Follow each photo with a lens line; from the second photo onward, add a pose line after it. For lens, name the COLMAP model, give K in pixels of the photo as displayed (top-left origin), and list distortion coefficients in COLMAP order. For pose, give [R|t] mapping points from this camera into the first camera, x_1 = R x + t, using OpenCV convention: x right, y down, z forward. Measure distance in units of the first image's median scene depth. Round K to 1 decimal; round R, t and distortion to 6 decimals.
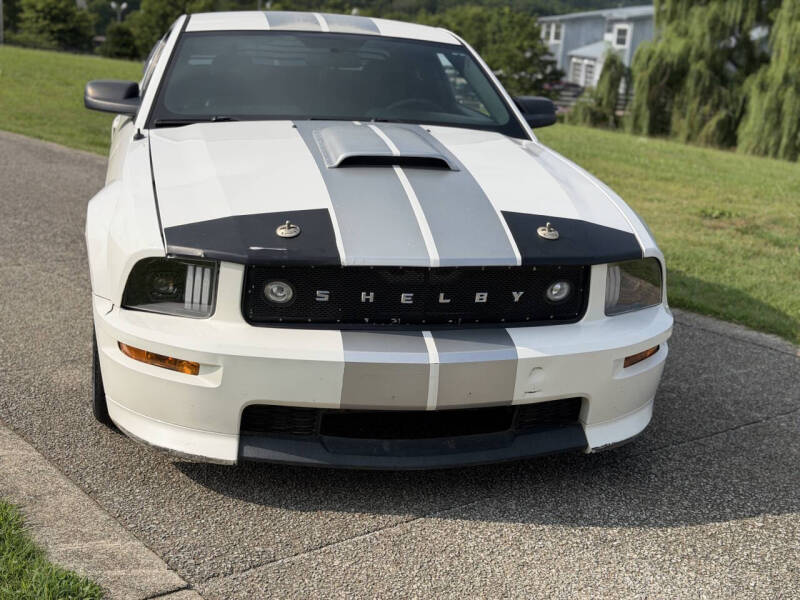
lens RADIAL K [[1104.3, 0, 403.4], [0, 1104.3, 302.5], [0, 0, 1]] dist [0.175701, -0.387986]
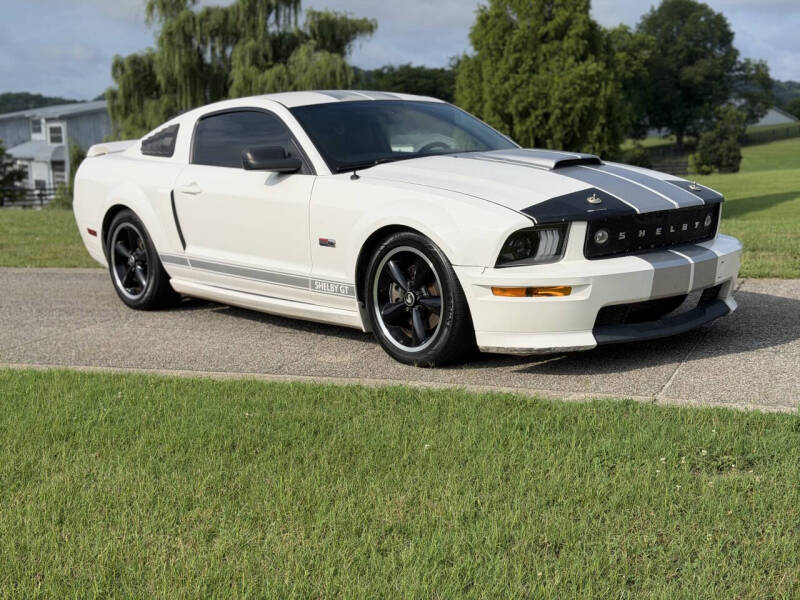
lens RADIAL K [[1104.3, 0, 403.4], [0, 1104.3, 302.5], [0, 0, 1]] dist [0.175701, -0.387986]
pose [[0.863647, -0.157444, 0.478878, -1.137845], [0.196121, 0.980074, -0.031474, 0.077915], [-0.464381, 0.121101, 0.877317, -0.279560]]
